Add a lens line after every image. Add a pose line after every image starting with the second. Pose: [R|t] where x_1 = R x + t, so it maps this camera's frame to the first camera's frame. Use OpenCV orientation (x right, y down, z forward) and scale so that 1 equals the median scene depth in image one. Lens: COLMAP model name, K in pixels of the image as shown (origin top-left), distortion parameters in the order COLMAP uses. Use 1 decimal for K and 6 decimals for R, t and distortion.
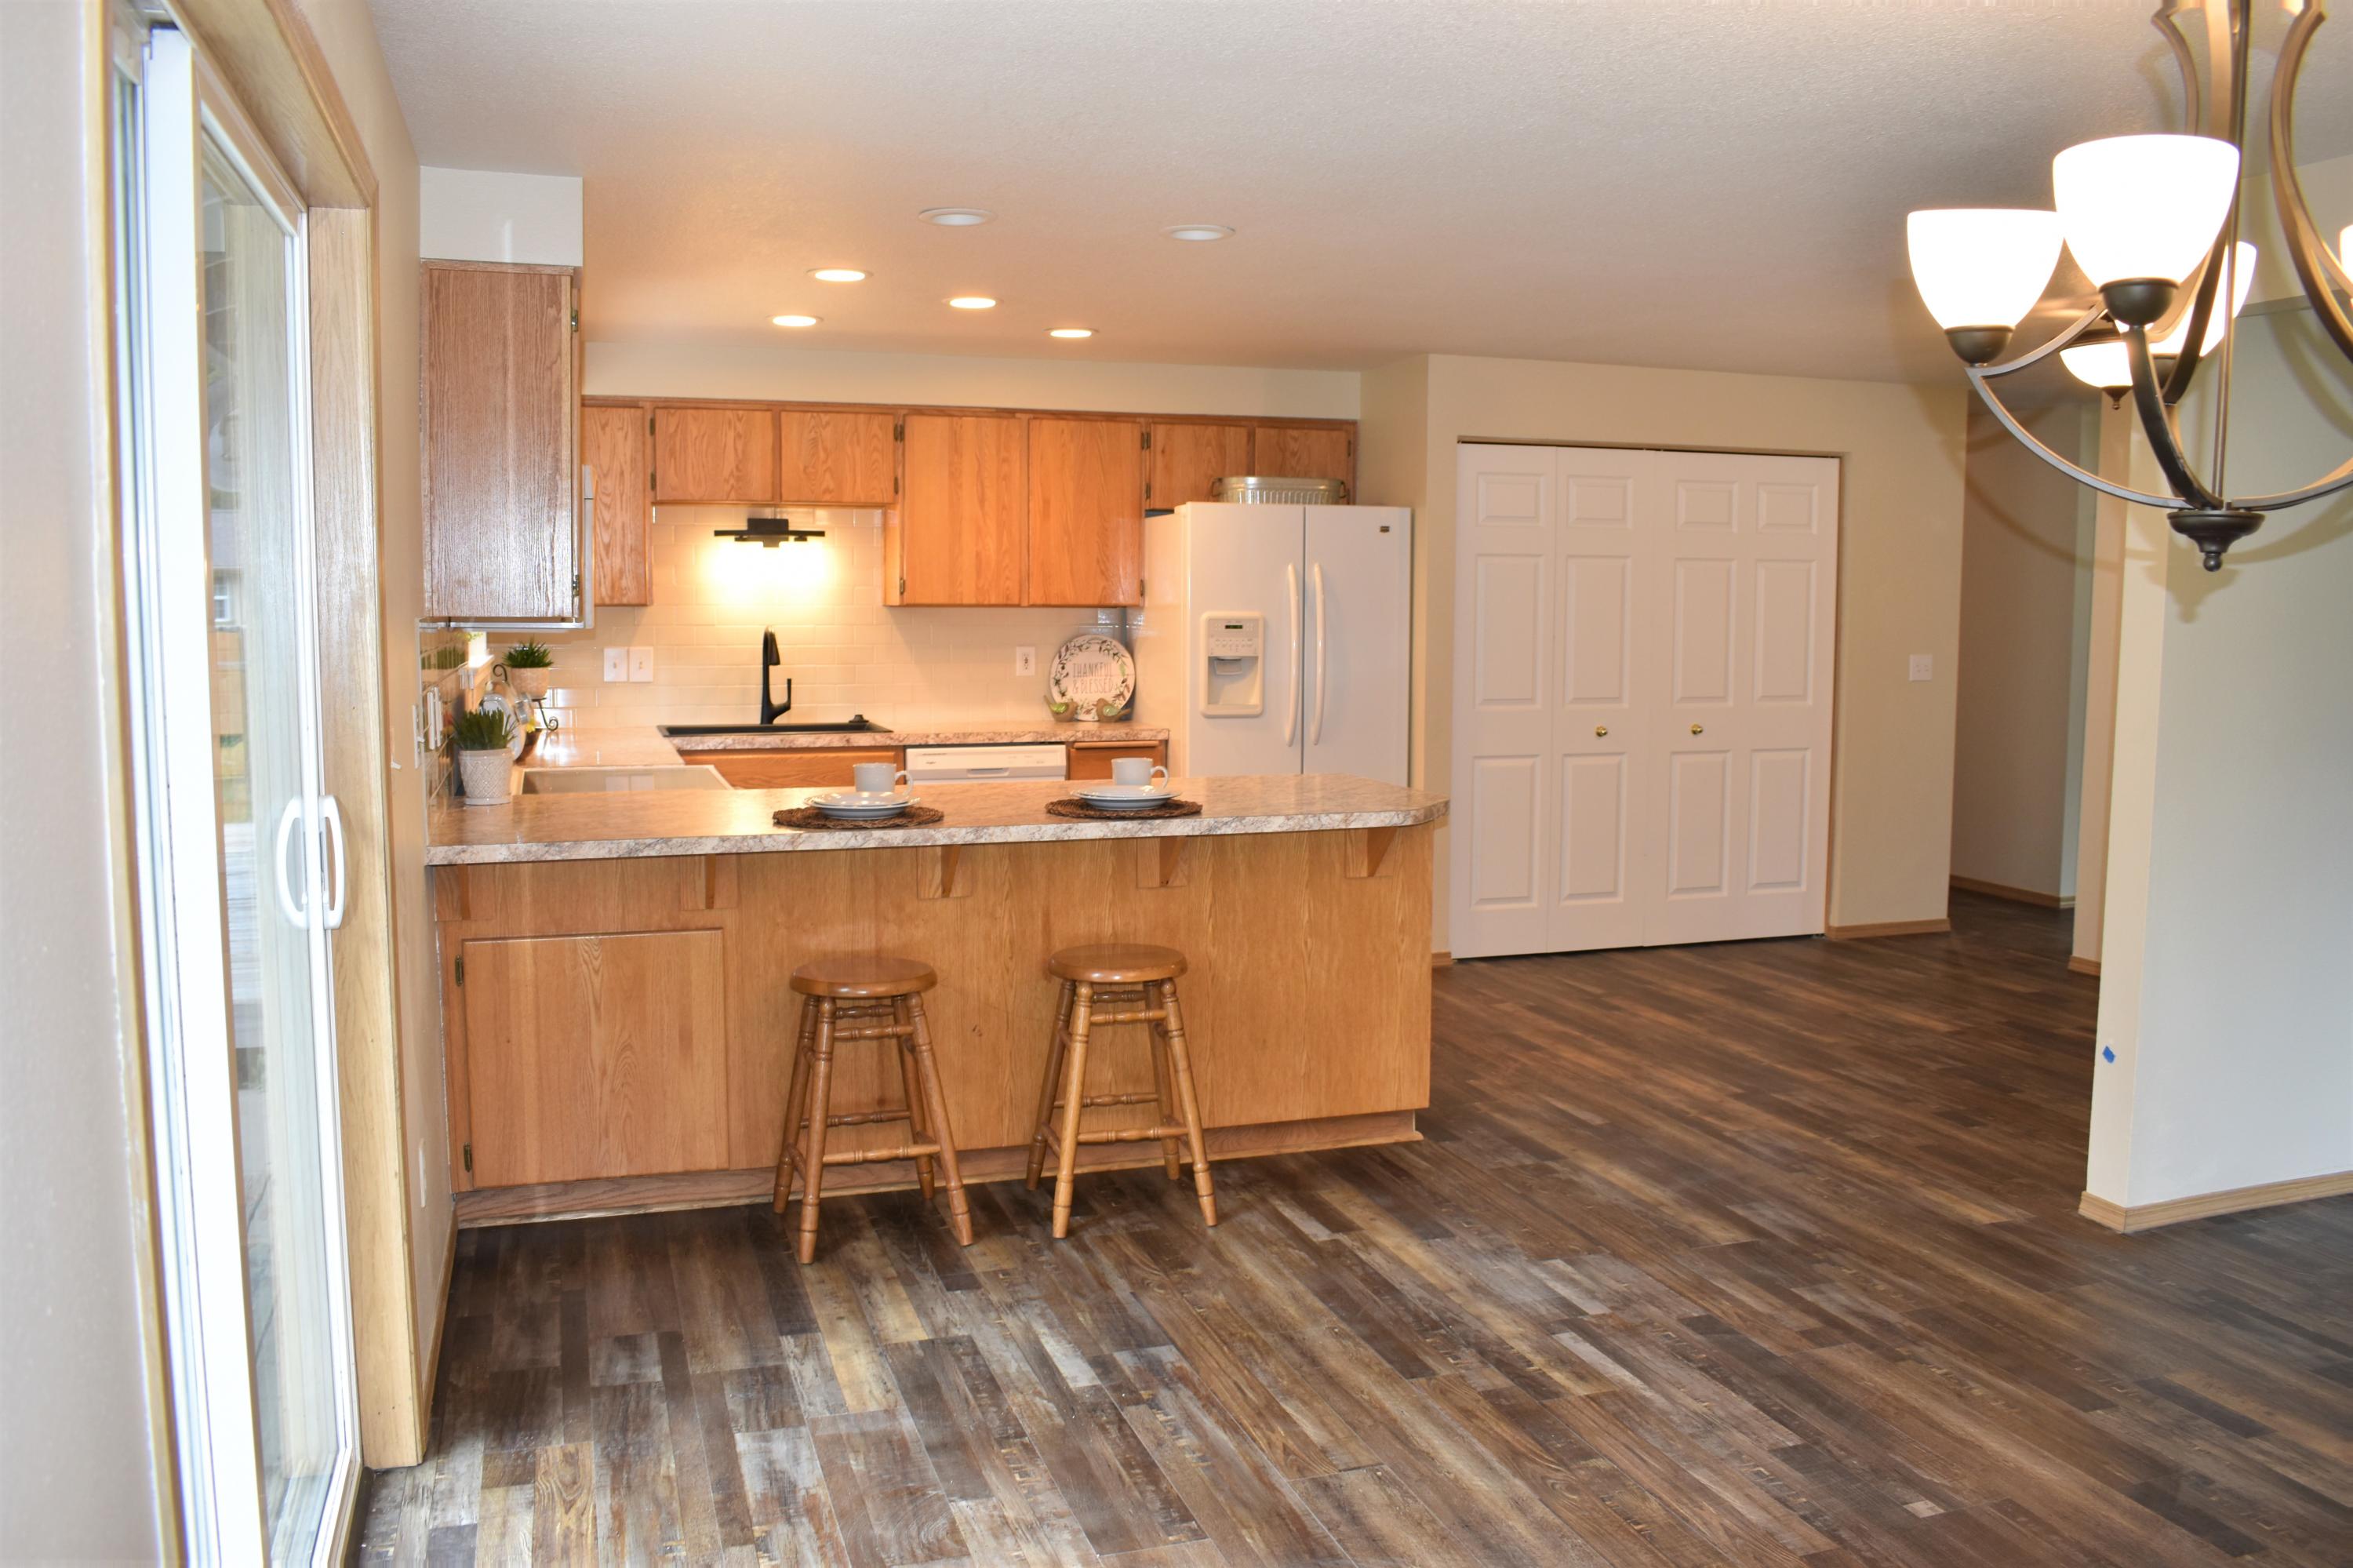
lens RADIAL K [[1874.6, 0, 1155.0], [0, 1874.6, 798.3], [0, 0, 1]] dist [-0.094188, 0.015940]
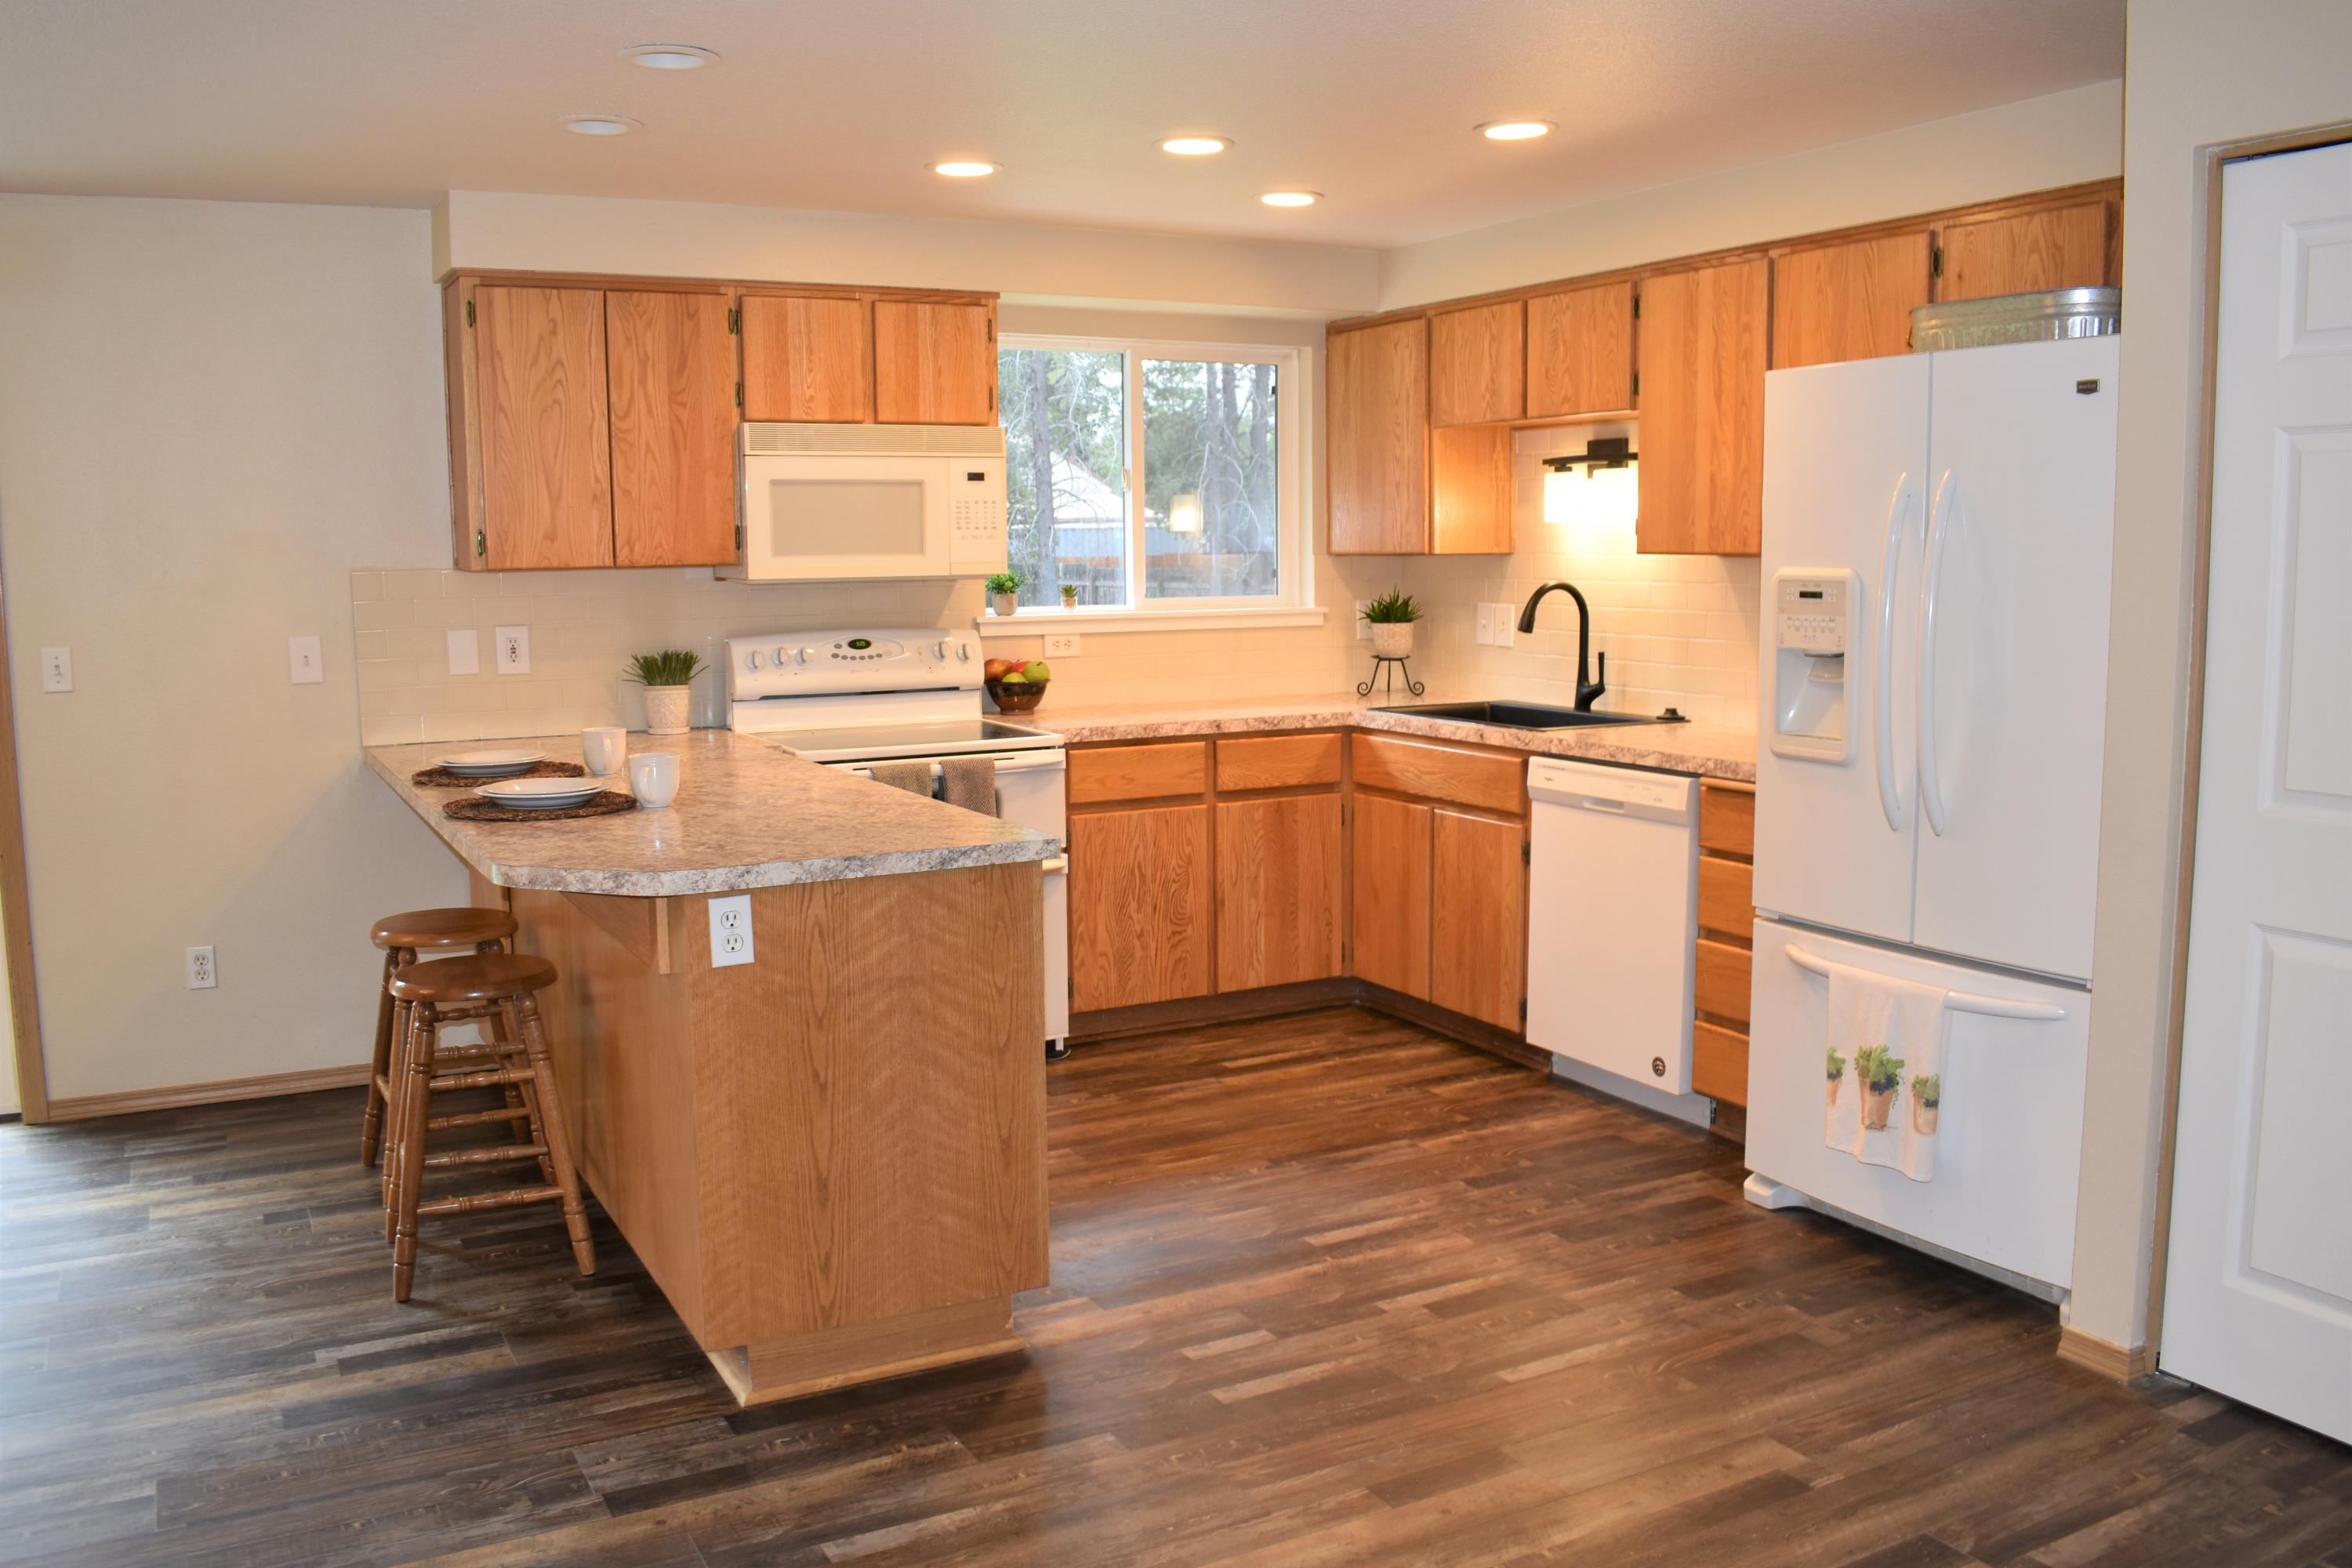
lens RADIAL K [[1873.7, 0, 1128.4], [0, 1873.7, 805.5], [0, 0, 1]] dist [-0.094188, 0.015940]
pose [[0.171012, 0.129214, -0.976759, 0.830478], [-0.095365, 0.988879, 0.114120, -0.113746], [0.980643, 0.073633, 0.181432, 1.103174]]
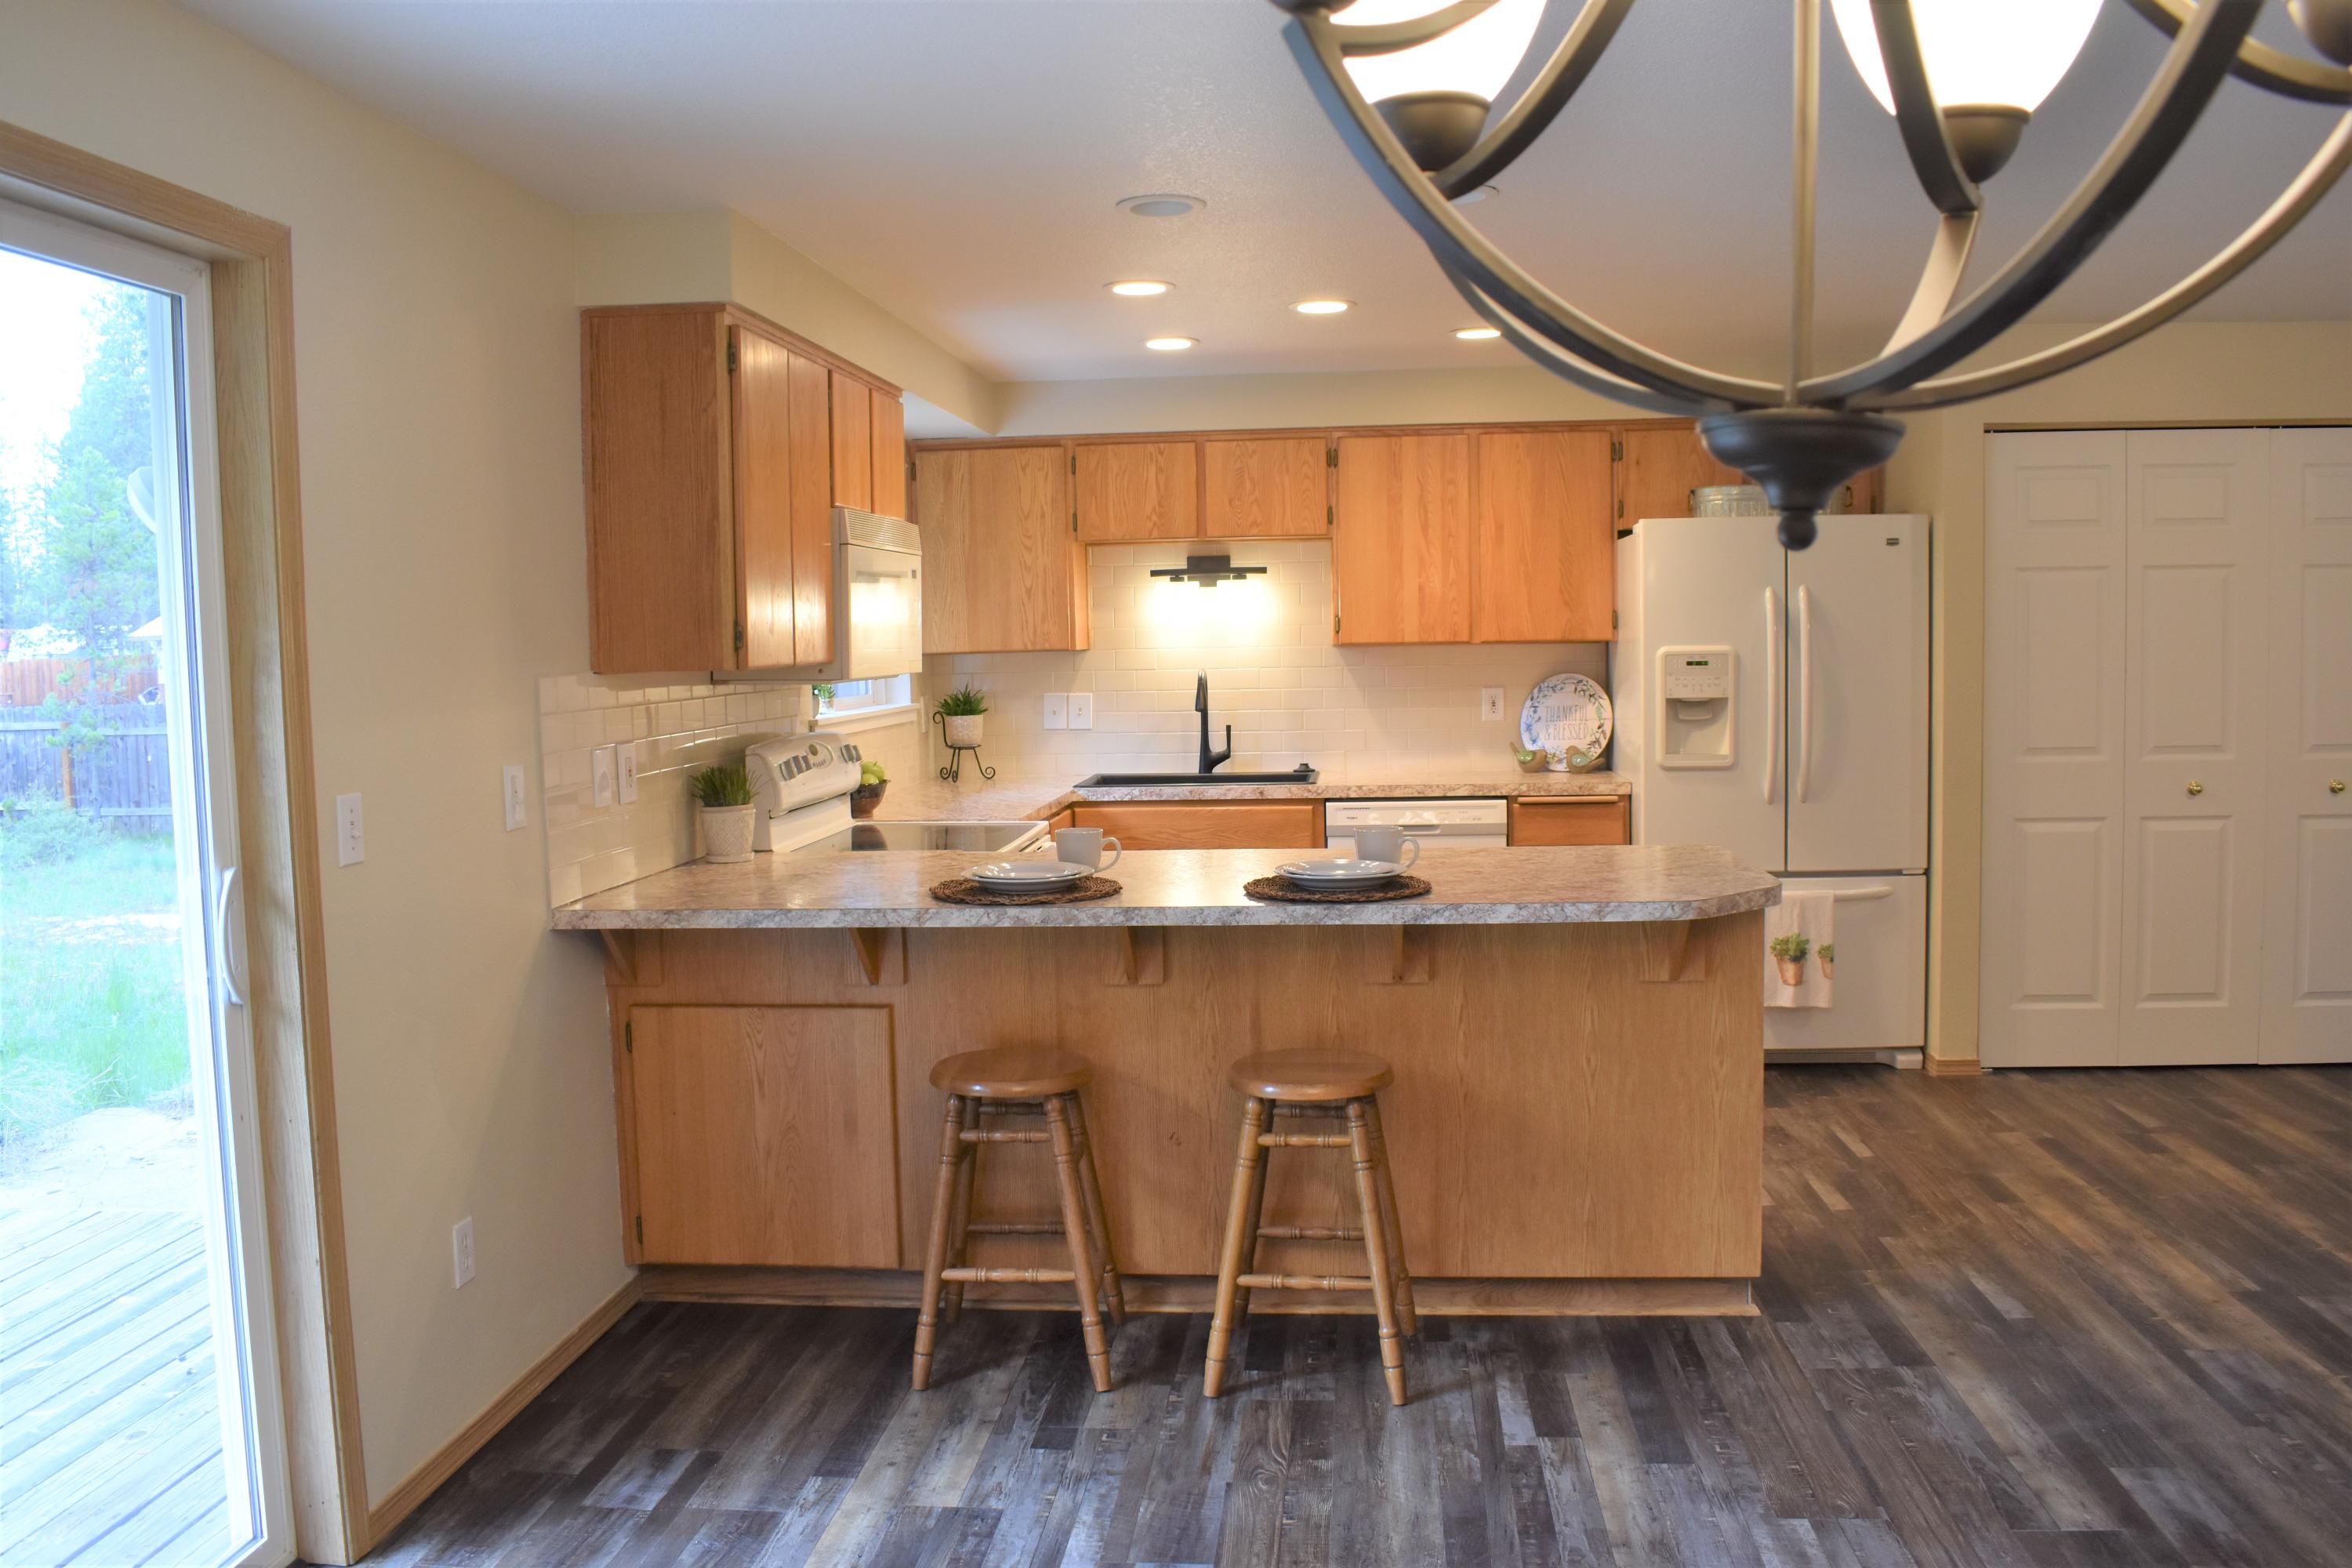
lens RADIAL K [[1873.7, 0, 1147.4], [0, 1873.7, 785.8], [0, 0, 1]] dist [-0.094188, 0.015940]
pose [[0.912911, 0.008668, -0.408066, 0.245690], [-0.018846, 0.999603, -0.020927, -0.021093], [0.407723, 0.026795, 0.912713, 0.200493]]
